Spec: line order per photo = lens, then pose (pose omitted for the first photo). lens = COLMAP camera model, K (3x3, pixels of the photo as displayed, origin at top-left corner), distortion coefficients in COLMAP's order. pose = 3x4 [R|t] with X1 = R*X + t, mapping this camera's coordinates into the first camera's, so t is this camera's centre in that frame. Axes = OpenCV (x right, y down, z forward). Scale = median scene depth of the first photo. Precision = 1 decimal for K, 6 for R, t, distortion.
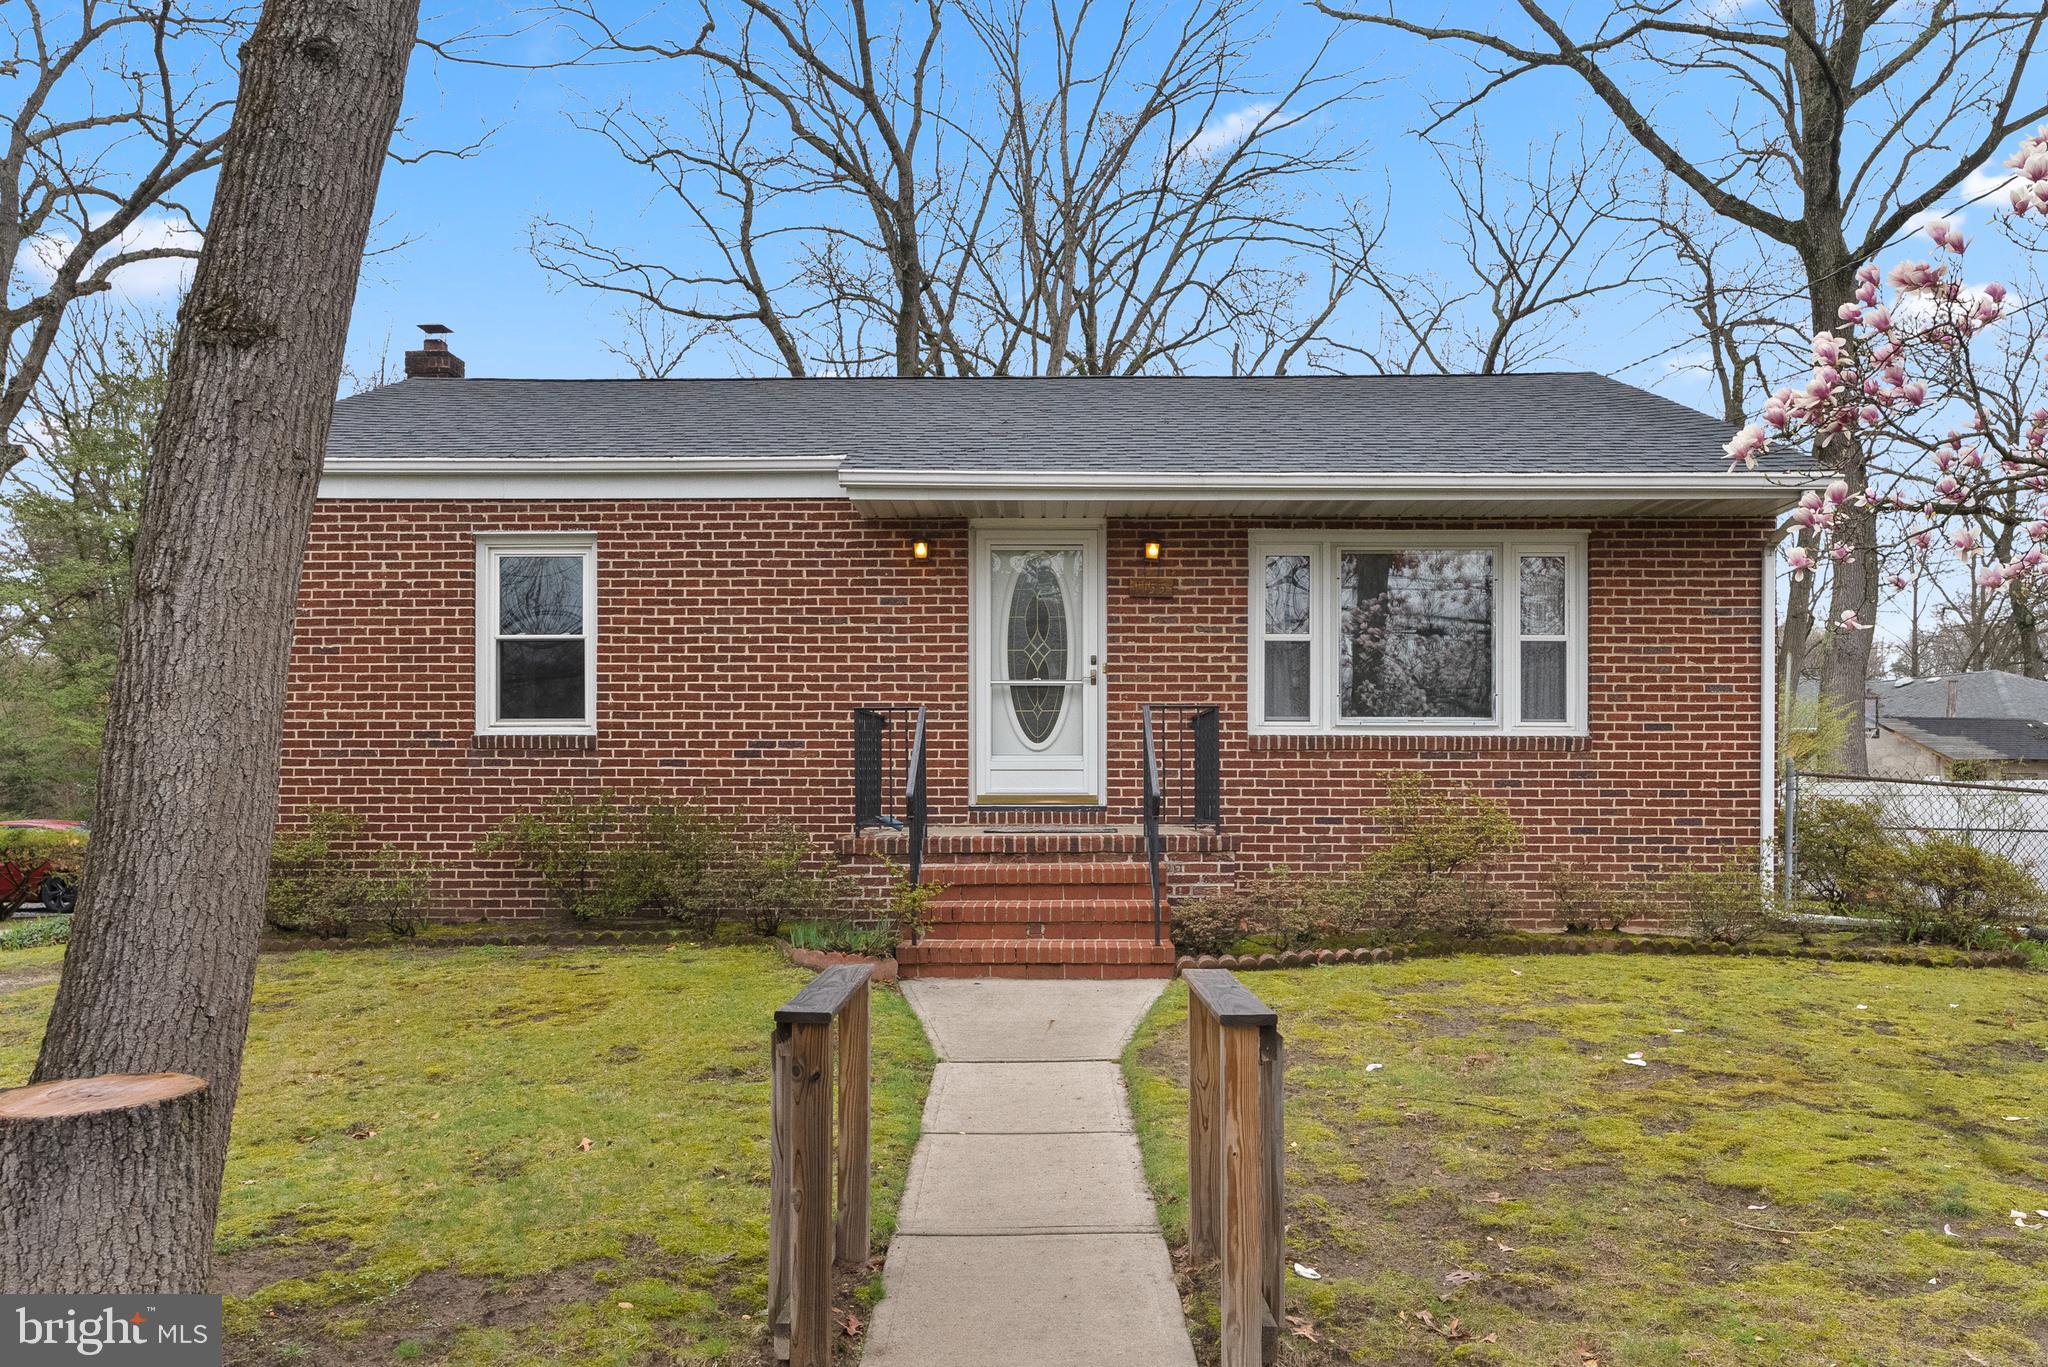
lens RADIAL K [[1522.4, 0, 1024.0], [0, 1522.4, 683.5], [0, 0, 1]] dist [-0.004655, -0.000483]
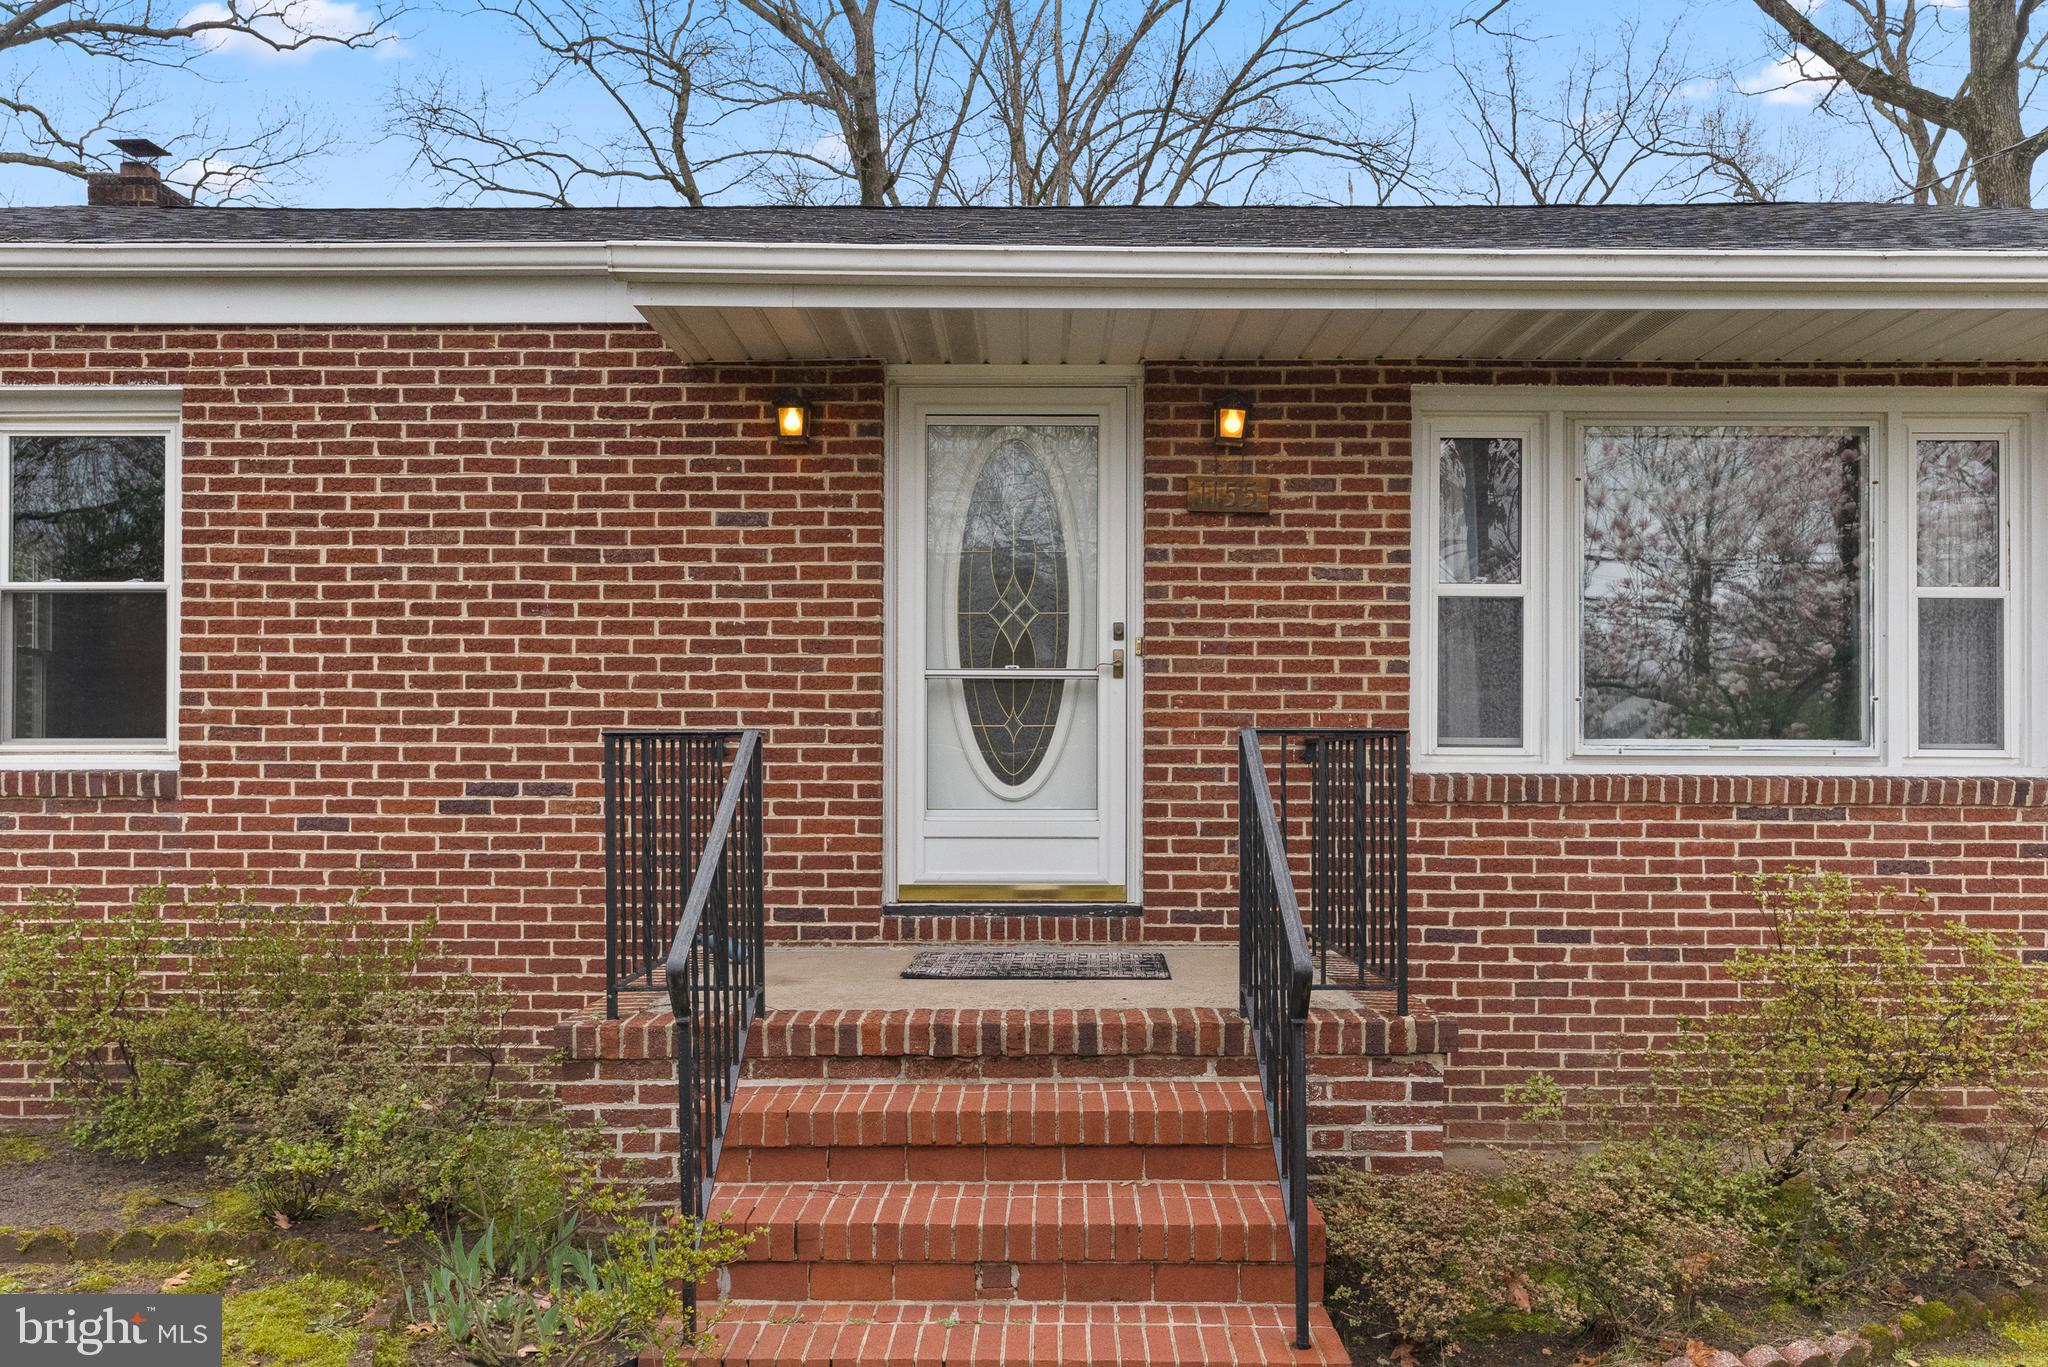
lens RADIAL K [[1522.4, 0, 1024.0], [0, 1522.4, 683.5], [0, 0, 1]] dist [-0.004655, -0.000483]
pose [[0.999981, 0.002232, 0.005728, 0.009701], [-0.002308, 0.999908, 0.013360, -0.004230], [-0.005697, -0.013373, 0.999894, 0.469918]]
